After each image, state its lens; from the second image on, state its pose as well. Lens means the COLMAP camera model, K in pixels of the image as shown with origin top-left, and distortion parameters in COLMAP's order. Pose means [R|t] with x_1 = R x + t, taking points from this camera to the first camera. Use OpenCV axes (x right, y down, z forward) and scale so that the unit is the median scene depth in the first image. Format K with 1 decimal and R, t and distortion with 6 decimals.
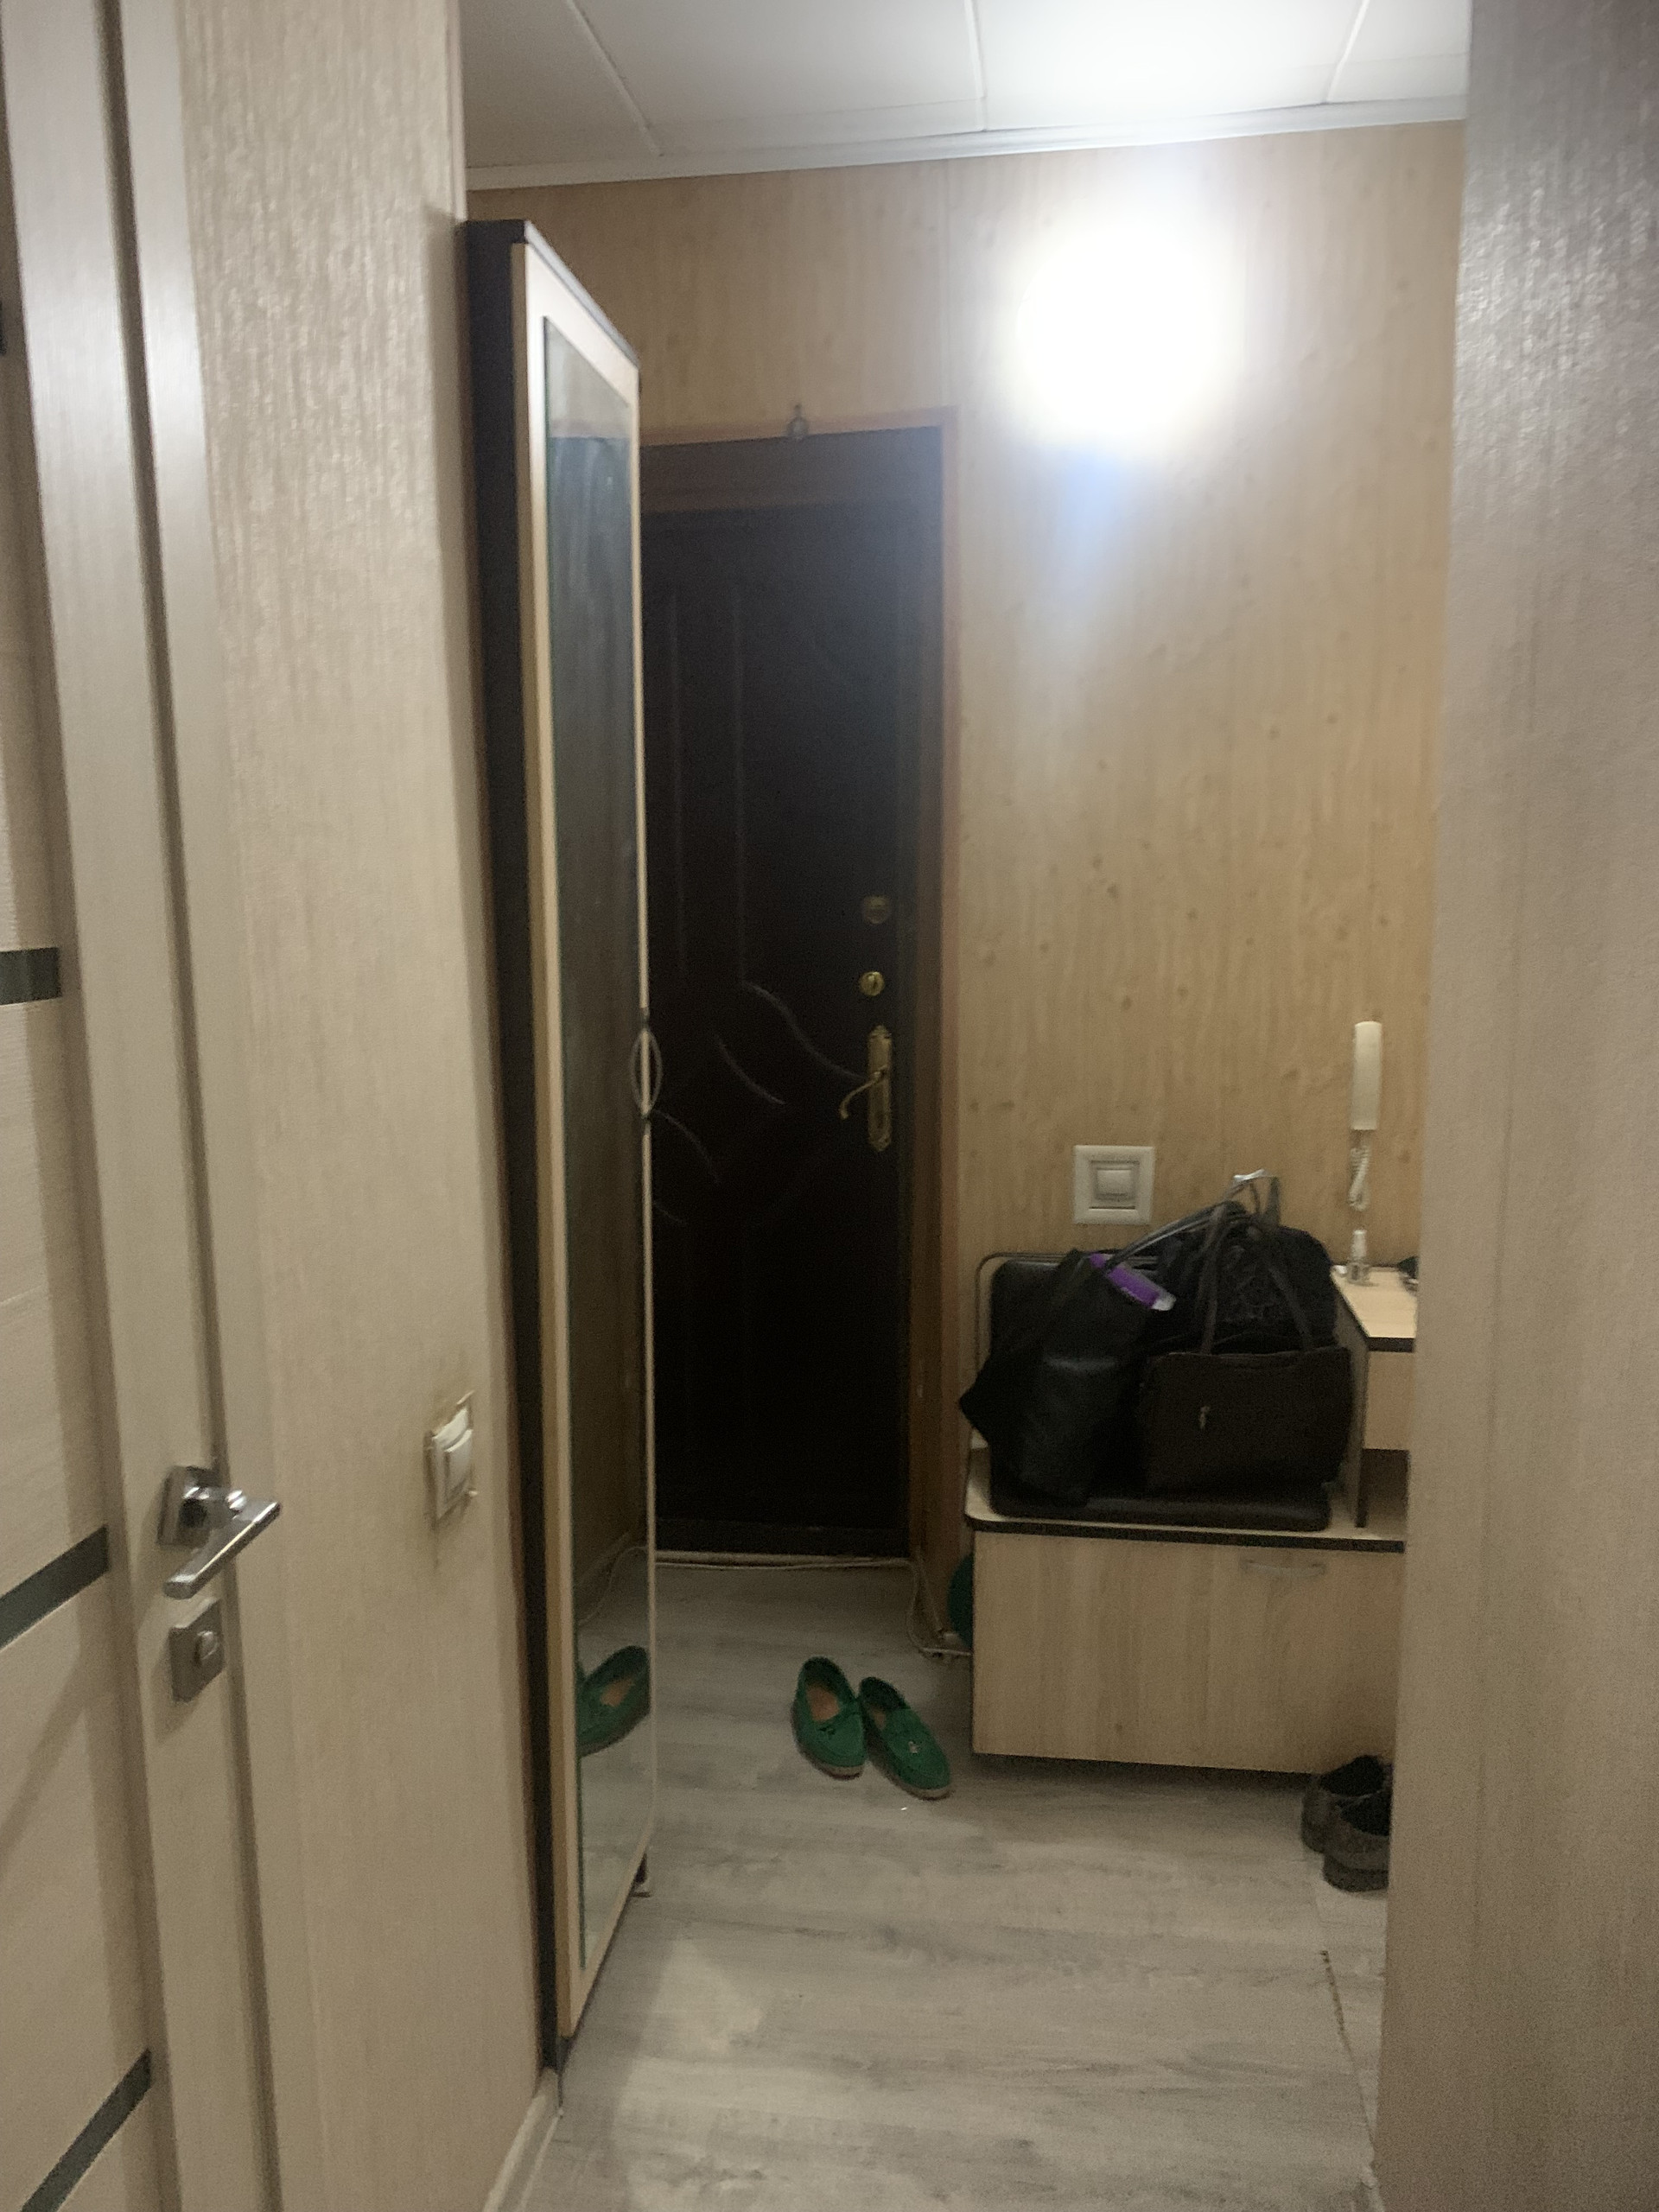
lens RADIAL K [[1685.7, 0, 833.9], [0, 1685.7, 1112.3], [0, 0, 1]] dist [0.028959, -0.028645]
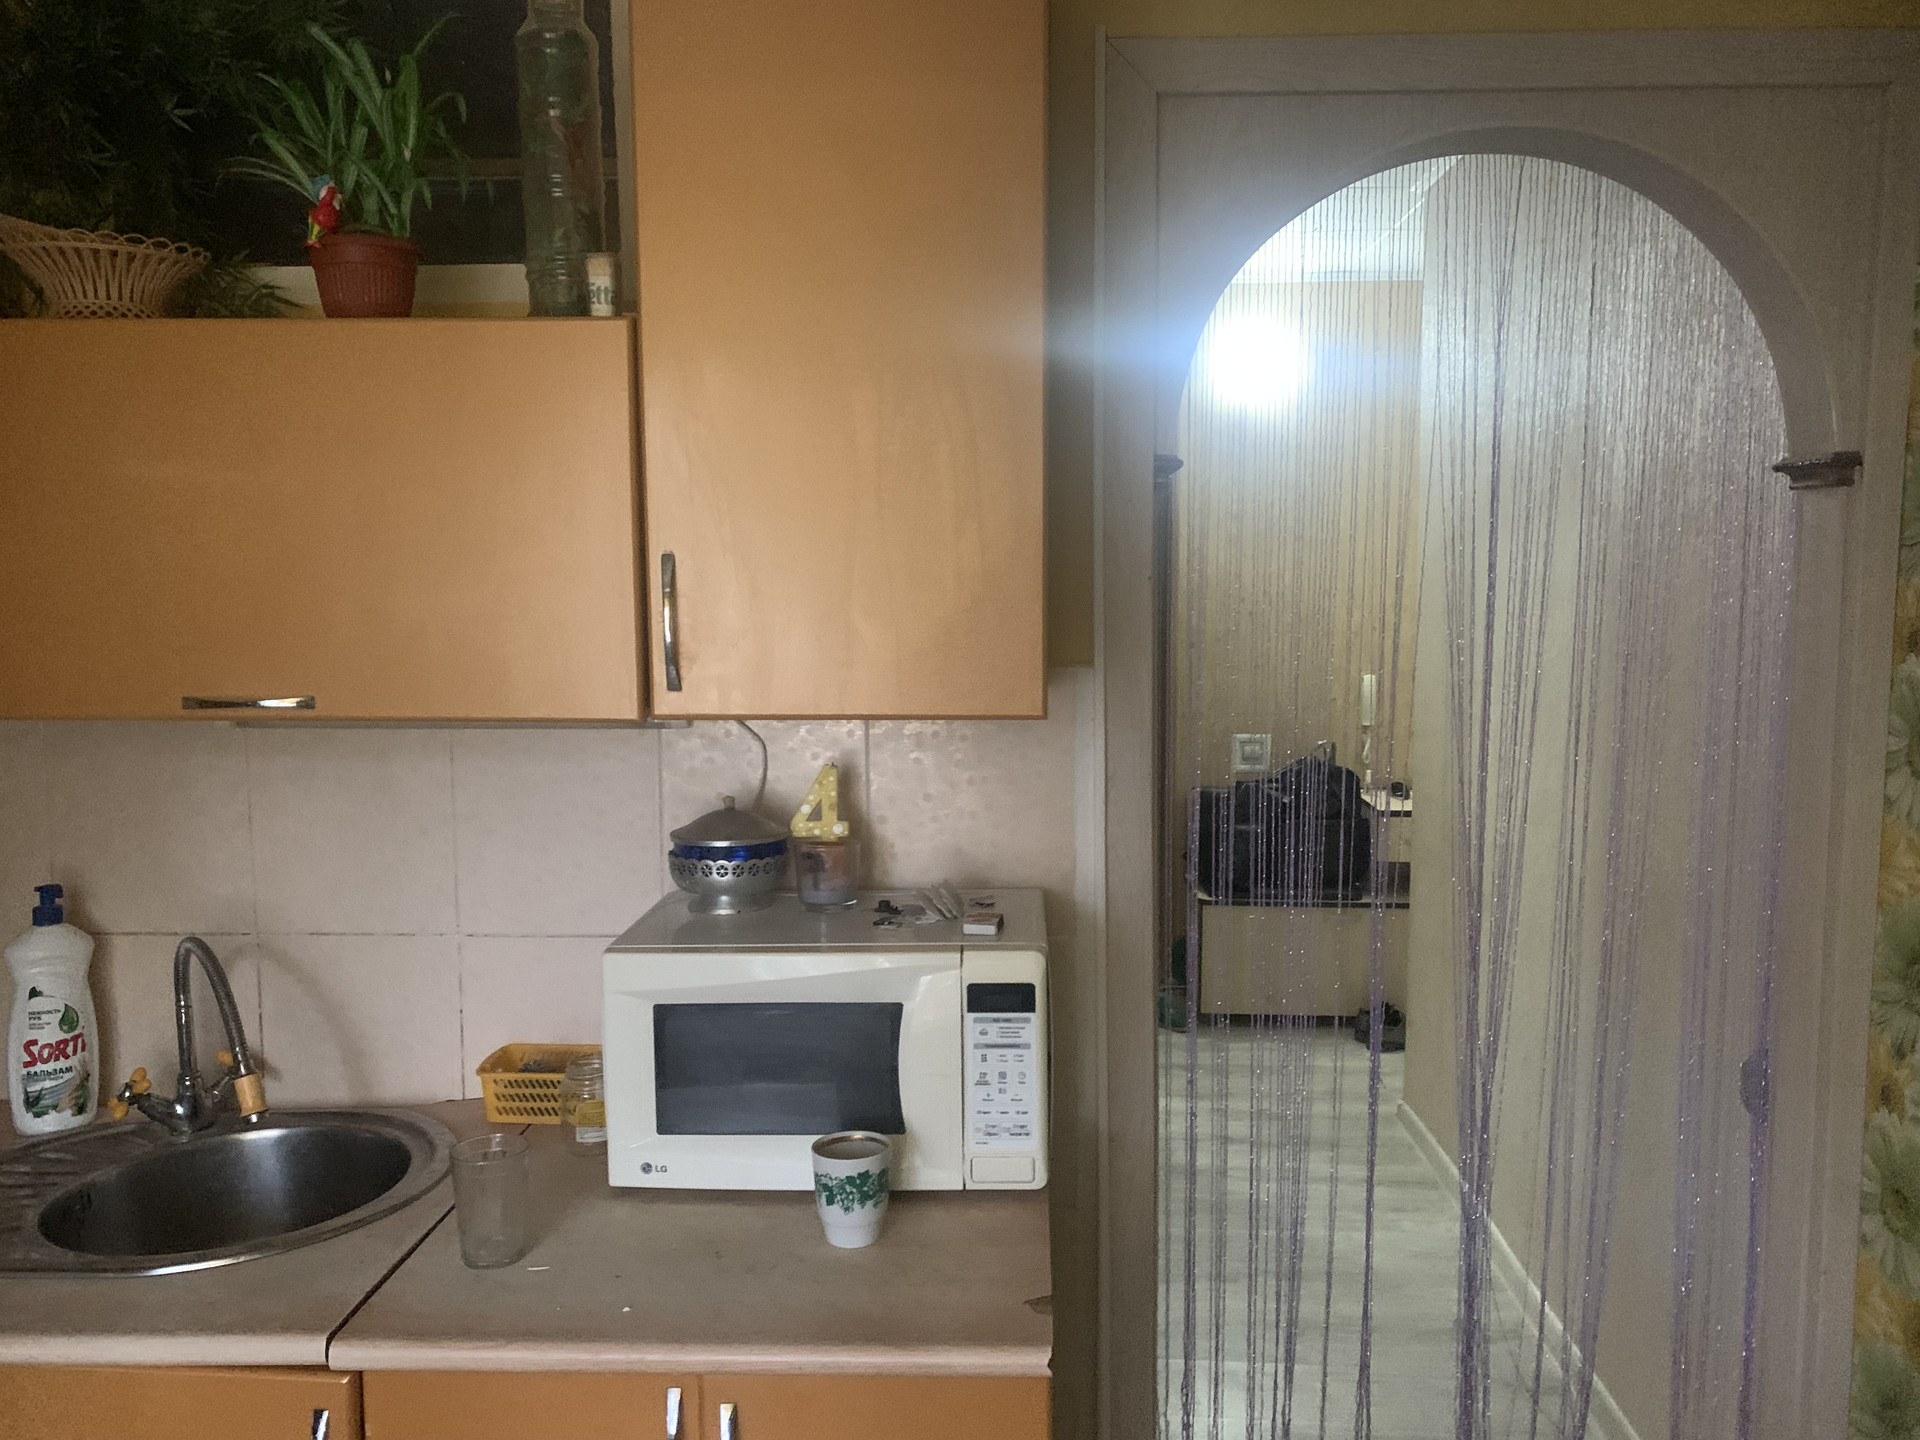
lens RADIAL K [[1463.2, 0, 956.6], [0, 1463.2, 722.1], [0, 0, 1]] dist [0.028959, -0.028645]
pose [[0.996523, -0.001270, 0.083313, -0.372265], [0.006442, 0.998065, -0.061844, 0.121197], [-0.083073, 0.062165, 0.994603, -0.831588]]
